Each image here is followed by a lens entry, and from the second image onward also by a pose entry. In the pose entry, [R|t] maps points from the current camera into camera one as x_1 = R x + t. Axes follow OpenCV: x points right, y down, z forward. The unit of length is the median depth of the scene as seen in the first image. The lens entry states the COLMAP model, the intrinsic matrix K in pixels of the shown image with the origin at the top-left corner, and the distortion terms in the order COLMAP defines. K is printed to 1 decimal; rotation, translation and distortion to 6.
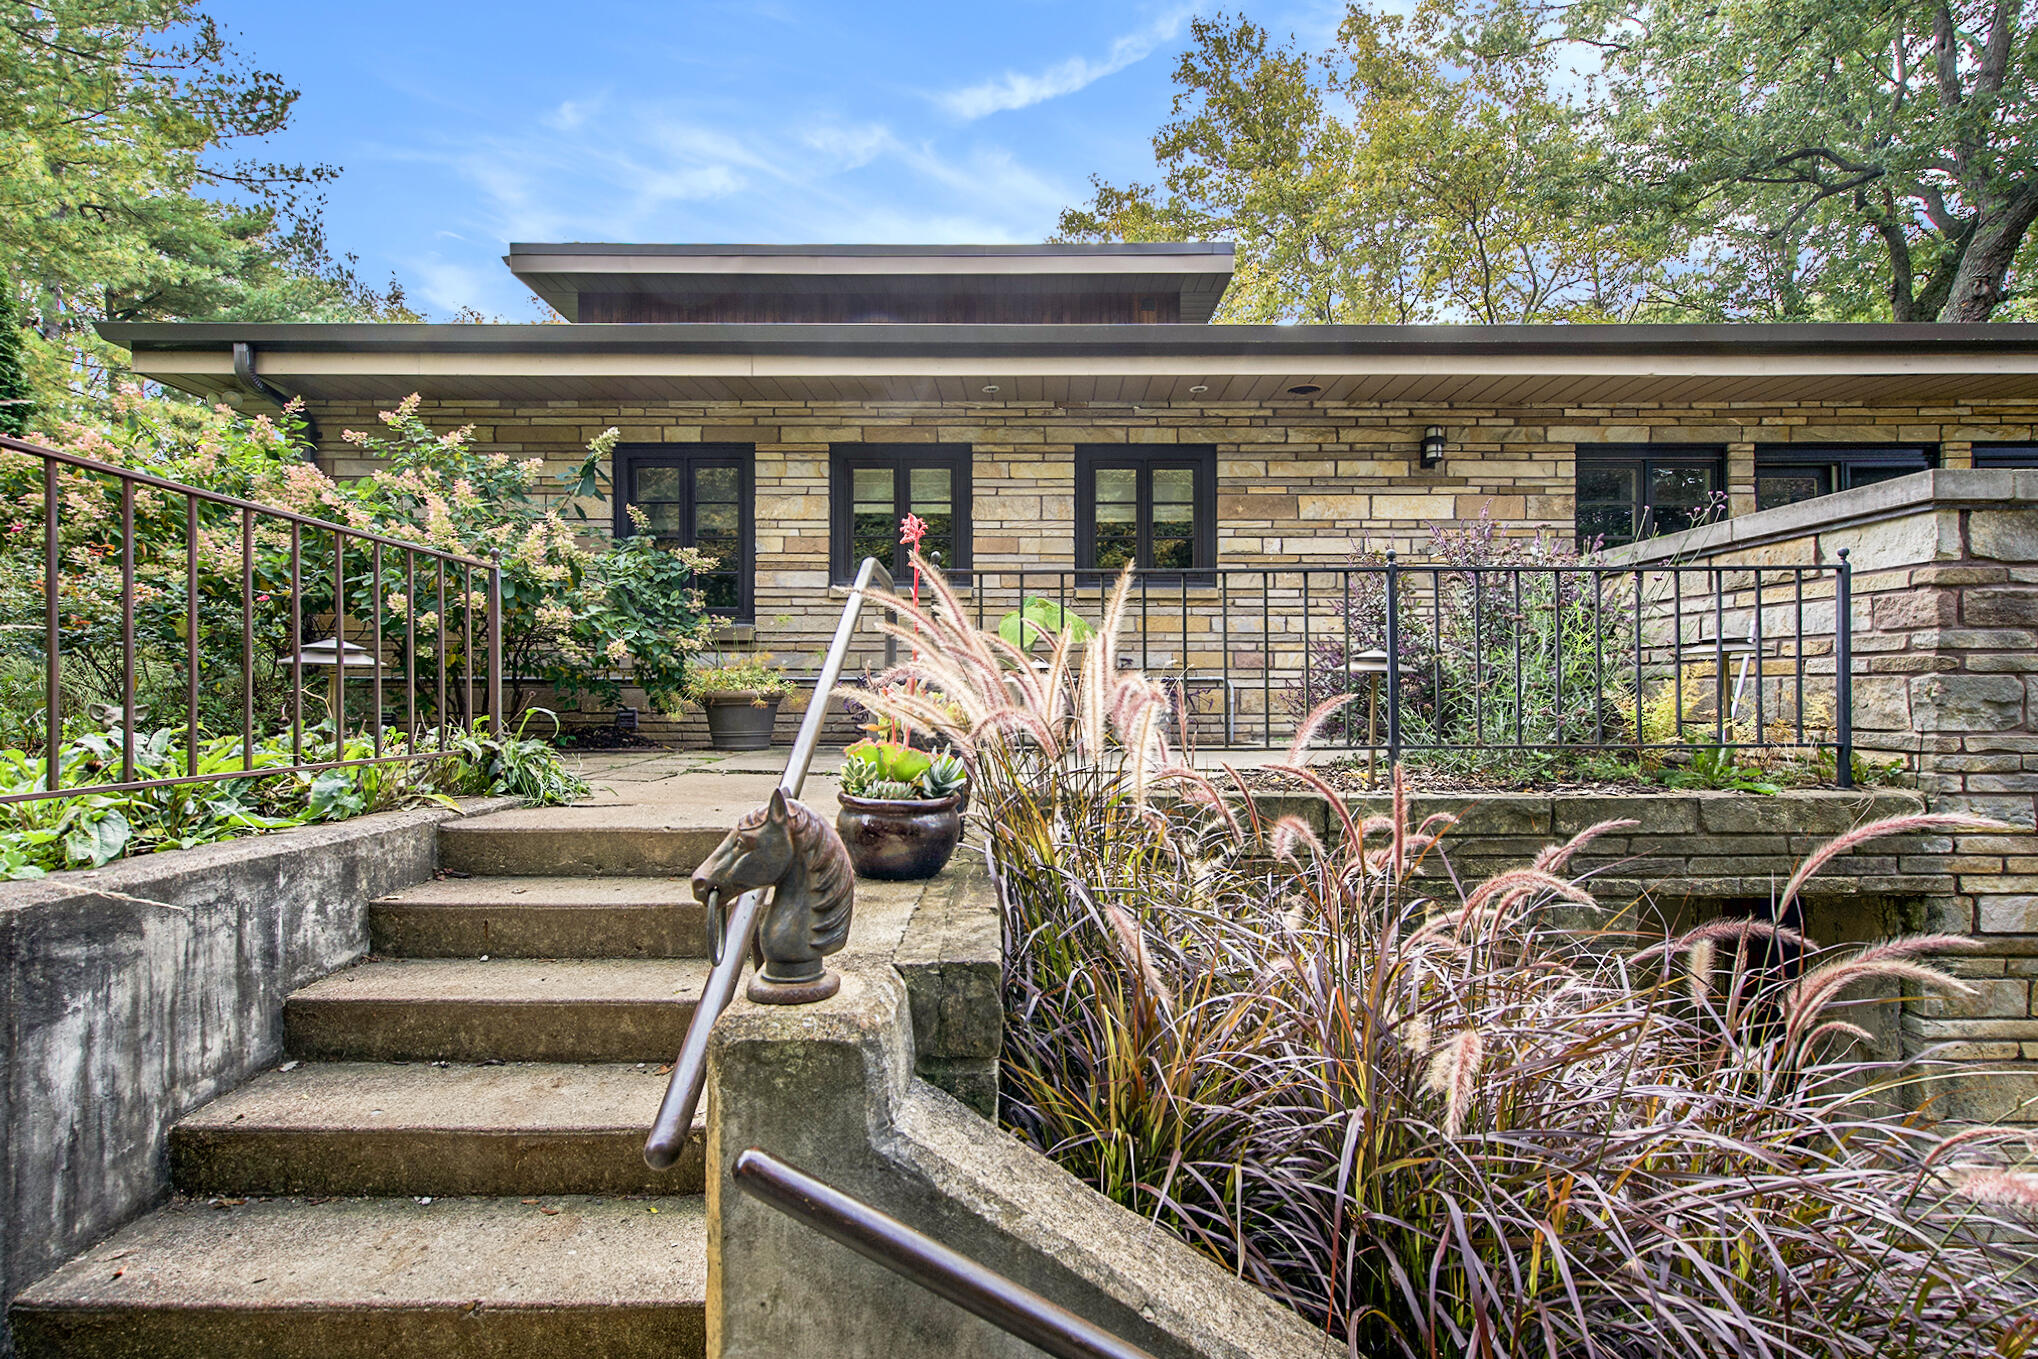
lens RADIAL K [[947.6, 0, 1030.9], [0, 947.6, 696.8], [0, 0, 1]] dist [0.008359, 0.001302]
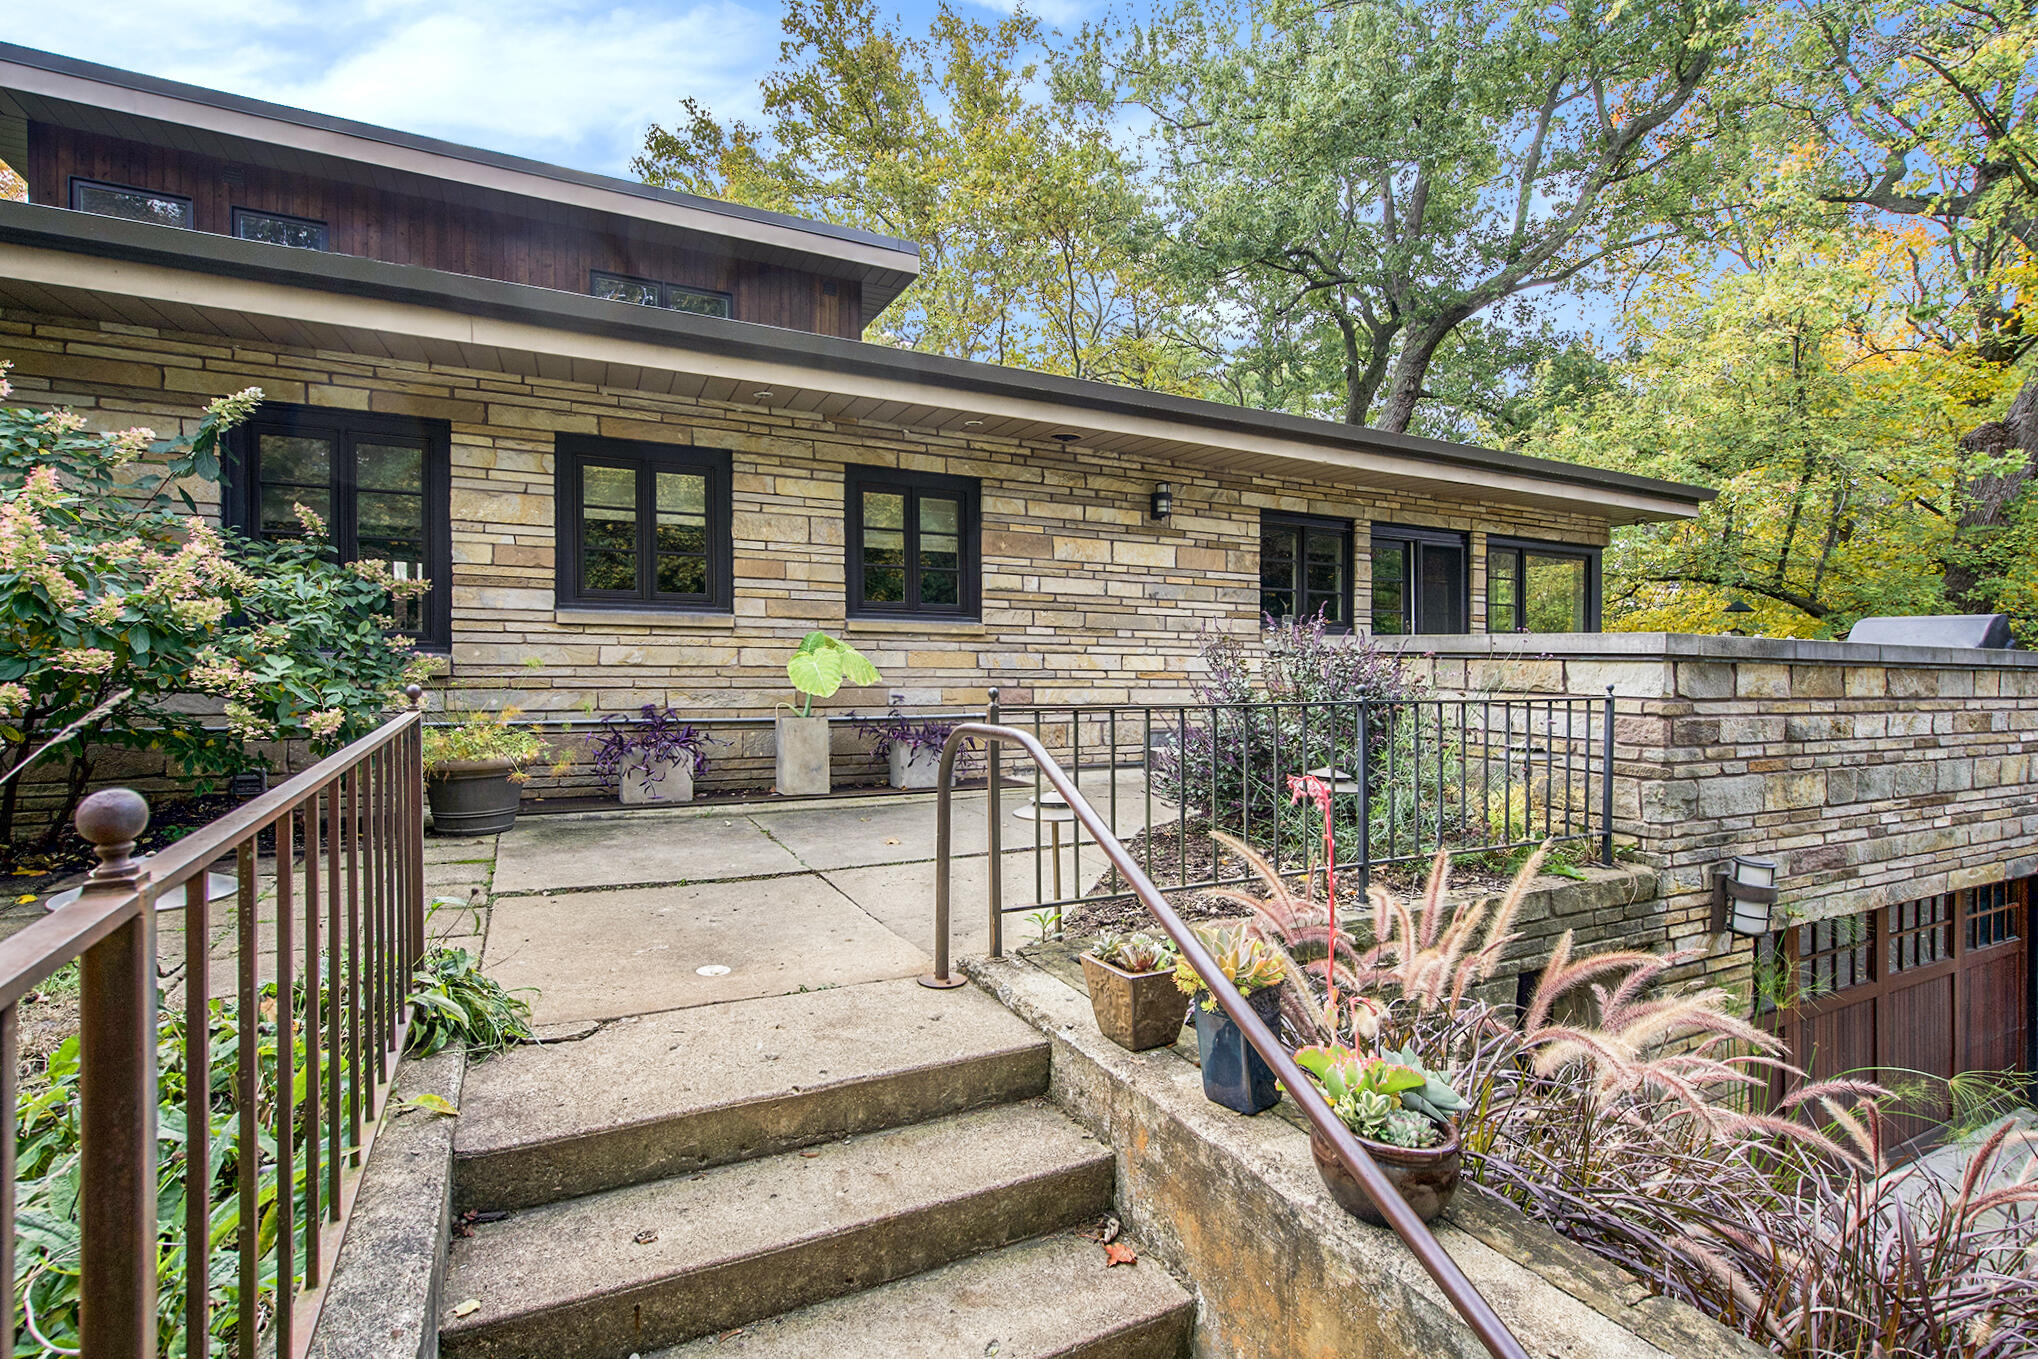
lens RADIAL K [[947.6, 0, 1015.2], [0, 947.6, 665.8], [0, 0, 1]] dist [0.008359, 0.001302]
pose [[0.894707, 0.011274, 0.446511, -0.217558], [-0.019674, 0.999706, 0.014180, -0.084461], [-0.446220, -0.021471, 0.894666, 0.087816]]
